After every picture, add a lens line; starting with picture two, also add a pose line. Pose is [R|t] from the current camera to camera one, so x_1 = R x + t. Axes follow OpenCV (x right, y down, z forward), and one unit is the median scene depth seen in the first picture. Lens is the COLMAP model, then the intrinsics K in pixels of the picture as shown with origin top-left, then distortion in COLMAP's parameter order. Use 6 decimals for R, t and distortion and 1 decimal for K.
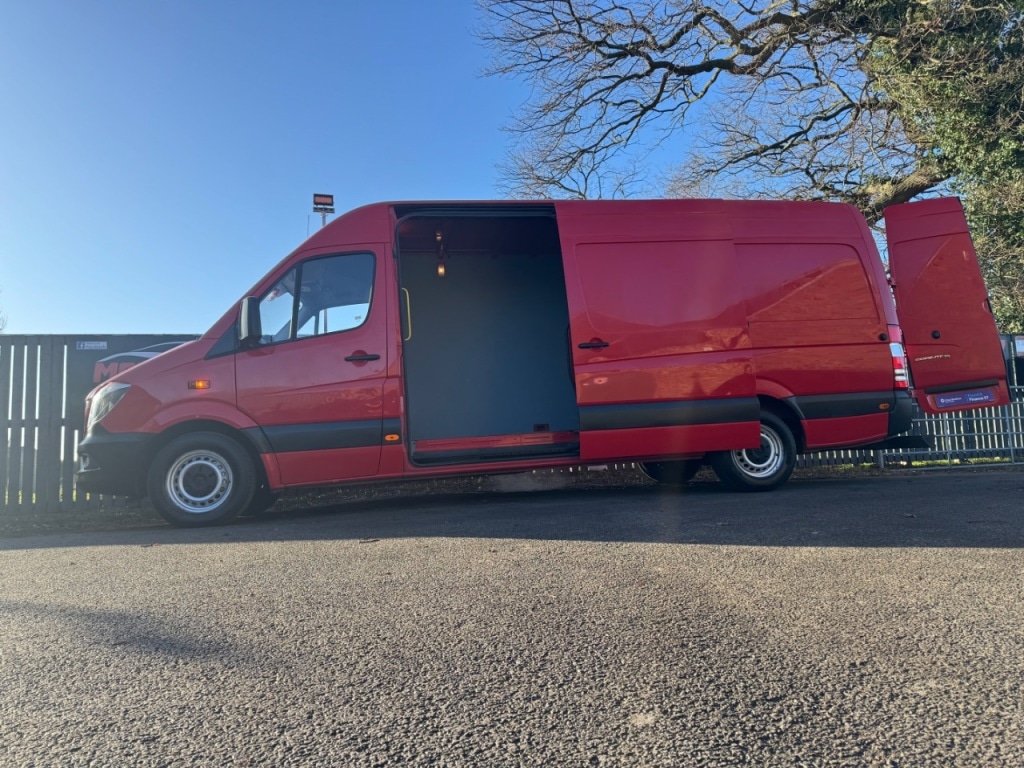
lens RADIAL K [[721.0, 0, 508.5], [0, 721.0, 378.1], [0, 0, 1]] dist [0.042981, -0.040803]
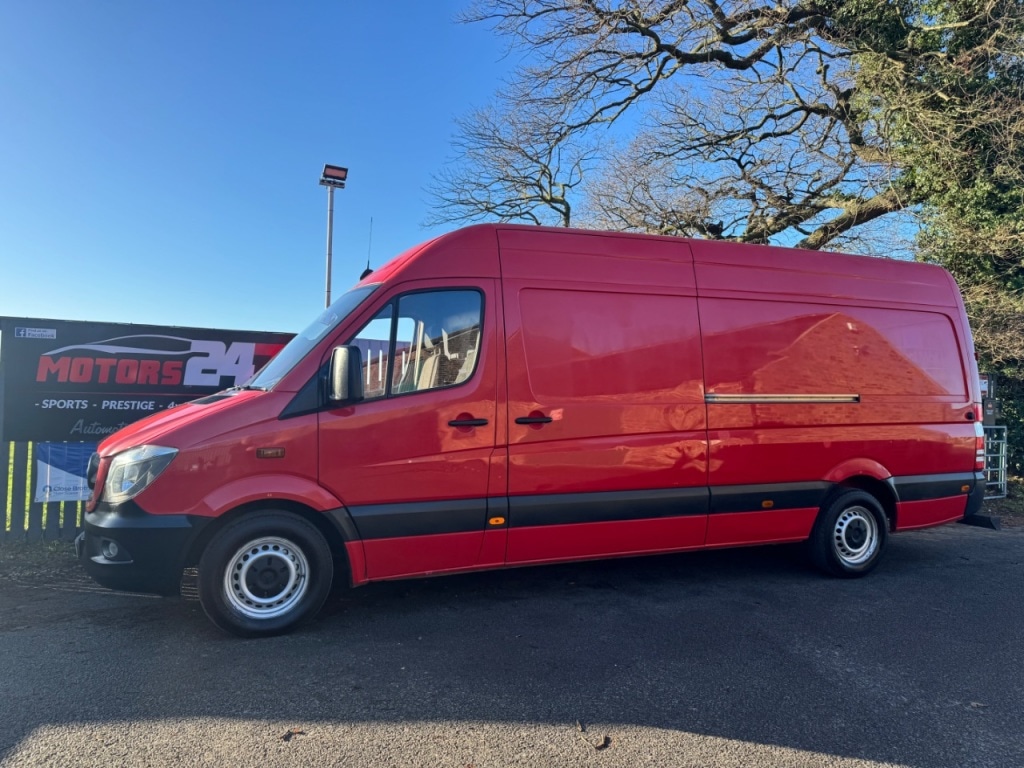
lens RADIAL K [[721.0, 0, 509.9], [0, 721.0, 380.9], [0, 0, 1]] dist [0.042981, -0.040803]
pose [[0.978672, 0.073104, 0.191980, -0.220923], [-0.089221, 0.993056, 0.076681, -0.098911], [-0.185041, -0.092174, 0.978399, 0.137316]]
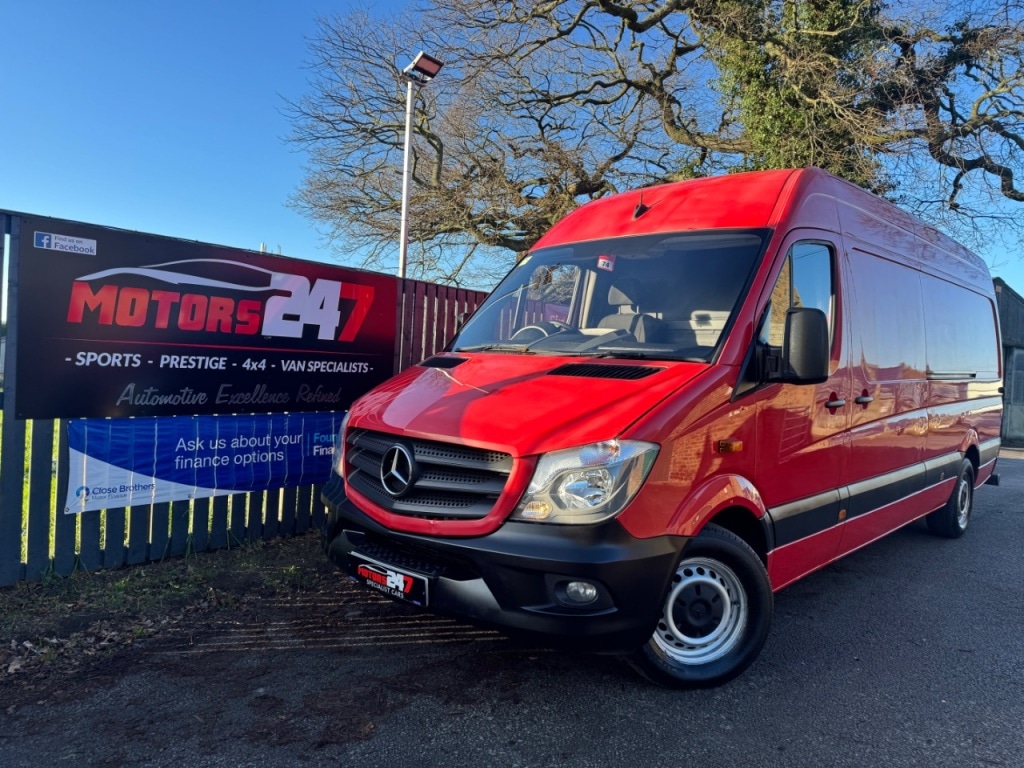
lens RADIAL K [[721.0, 0, 510.8], [0, 721.0, 383.6], [0, 0, 1]] dist [0.042981, -0.040803]
pose [[0.805736, 0.069760, 0.588152, -0.609997], [-0.155736, 0.983049, 0.096752, -0.046106], [-0.571433, -0.169553, 0.802942, 0.428914]]
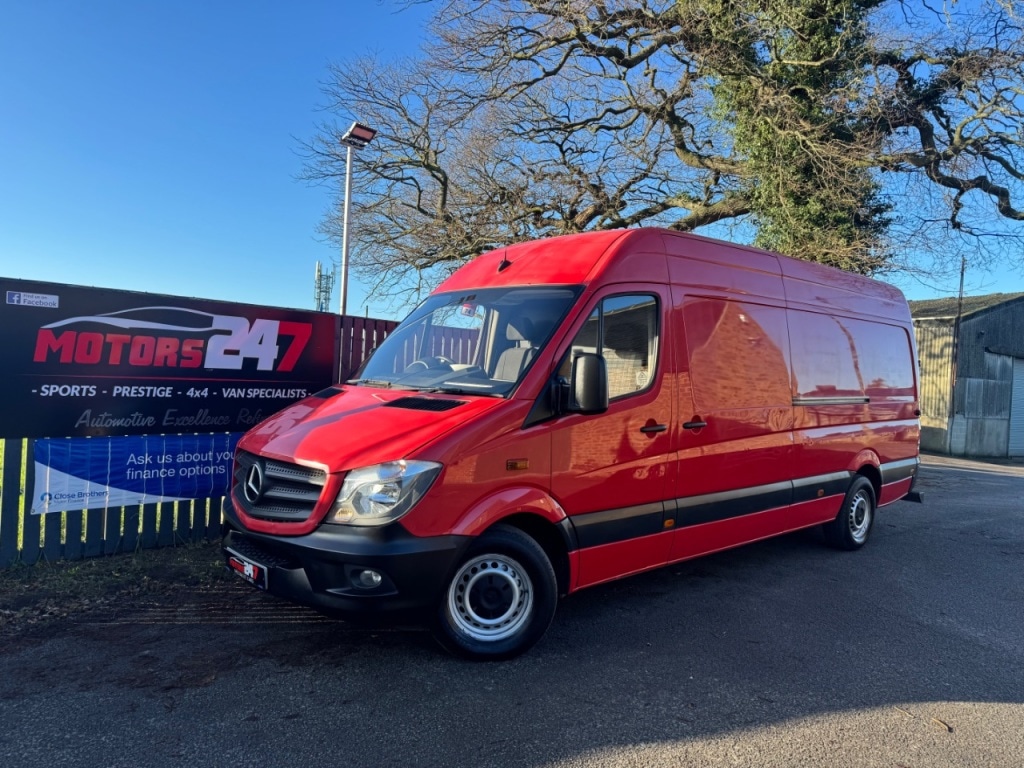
lens RADIAL K [[721.0, 0, 510.3], [0, 721.0, 383.8], [0, 0, 1]] dist [0.042981, -0.040803]
pose [[0.848498, 0.080326, 0.523066, -0.544914], [-0.149413, 0.984562, 0.091177, -0.090195], [-0.507667, -0.155516, 0.847401, 0.271405]]
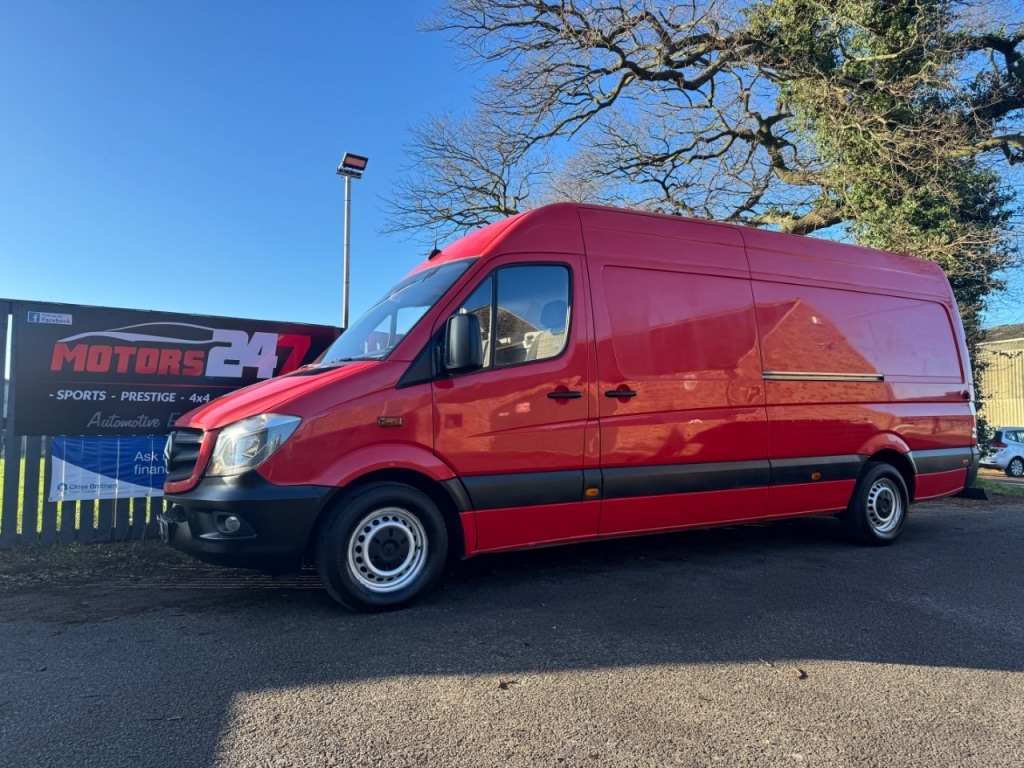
lens RADIAL K [[721.0, 0, 509.8], [0, 721.0, 384.2], [0, 0, 1]] dist [0.042981, -0.040803]
pose [[0.944222, 0.069167, 0.321964, -0.369191], [-0.085800, 0.995597, 0.037741, -0.045872], [-0.317936, -0.063260, 0.946000, 0.168069]]
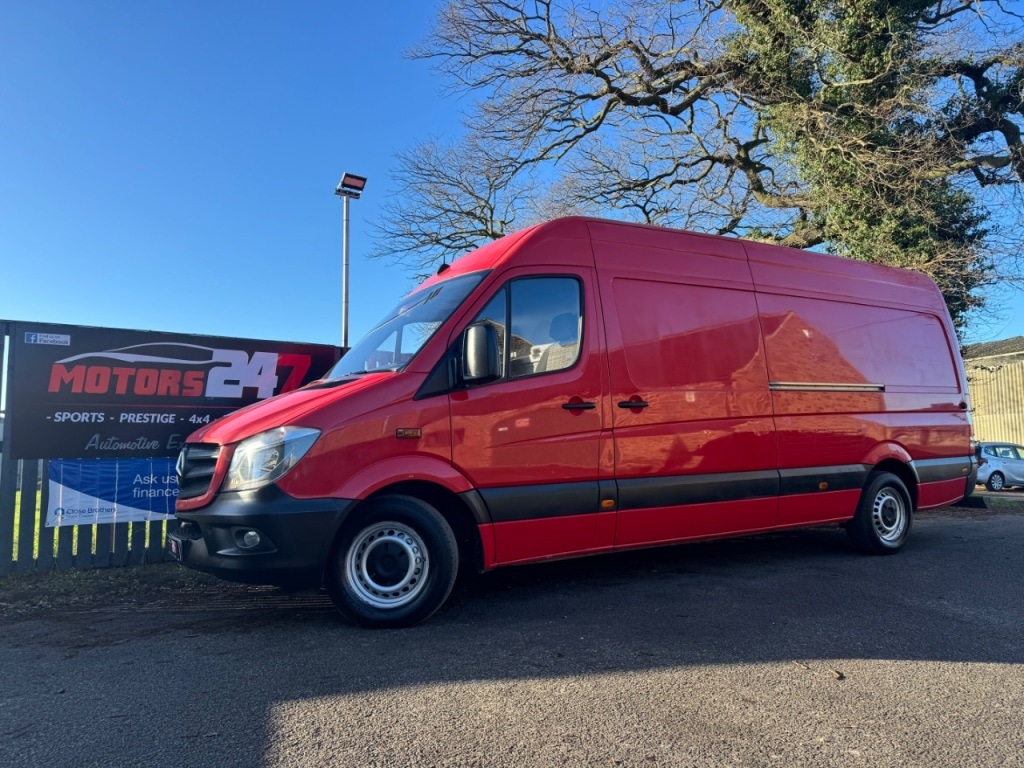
lens RADIAL K [[721.0, 0, 511.5], [0, 721.0, 385.6], [0, 0, 1]] dist [0.042981, -0.040803]
pose [[0.935278, 0.066208, 0.347666, -0.392858], [-0.070821, 0.997489, 0.000563, -0.031883], [-0.346756, -0.025149, 0.937618, 0.178280]]
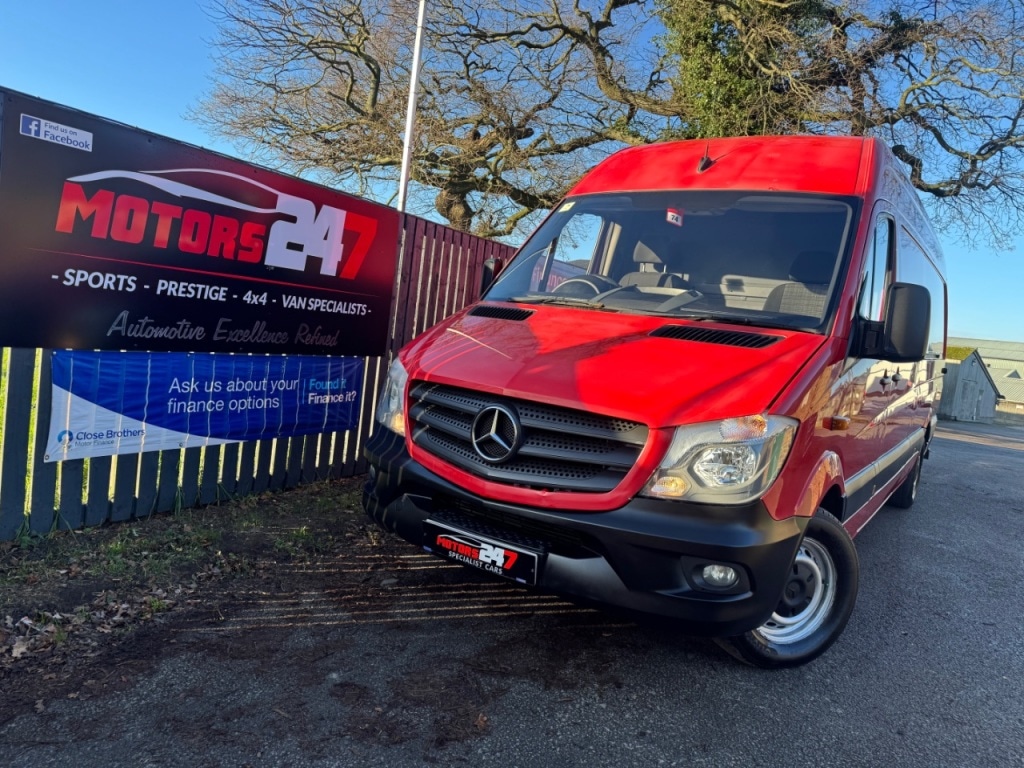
lens RADIAL K [[721.0, 0, 509.8], [0, 721.0, 382.9], [0, 0, 1]] dist [0.042981, -0.040803]
pose [[0.696140, 0.069570, 0.714527, -0.670947], [-0.232620, 0.963455, 0.132827, -0.024172], [-0.679173, -0.258680, 0.686883, 0.530969]]
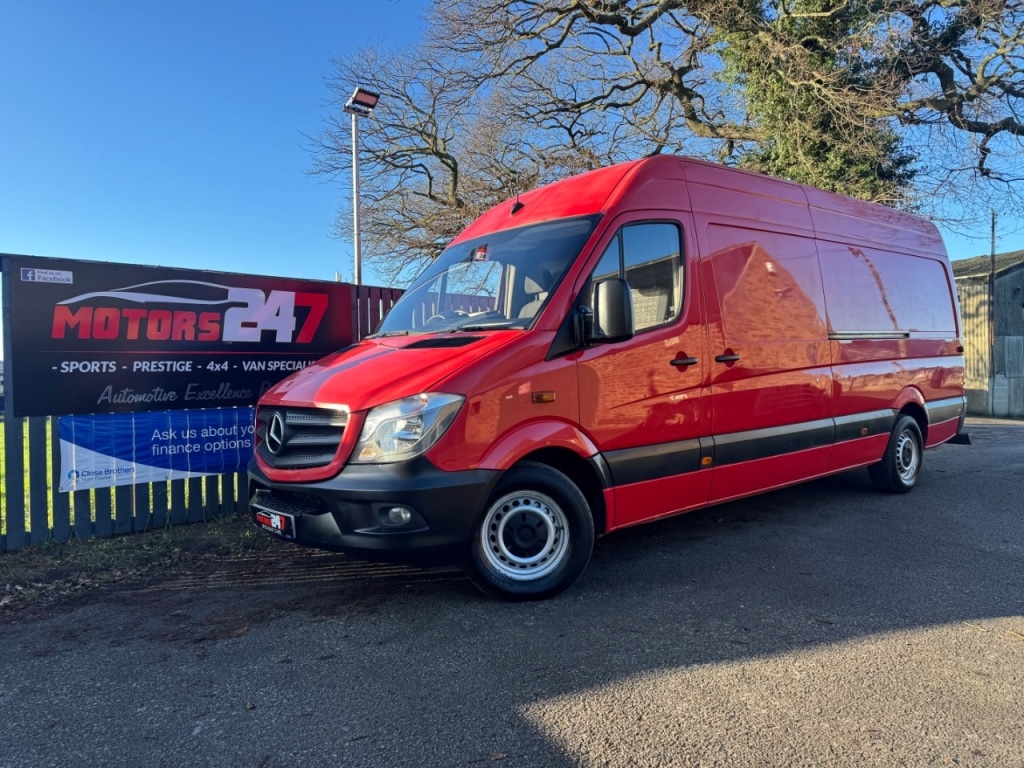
lens RADIAL K [[721.0, 0, 505.5], [0, 721.0, 382.2], [0, 0, 1]] dist [0.042981, -0.040803]
pose [[0.872524, 0.024498, 0.487957, -0.531517], [-0.080162, 0.992385, 0.093516, -0.044243], [-0.481951, -0.120711, 0.867844, 0.280931]]
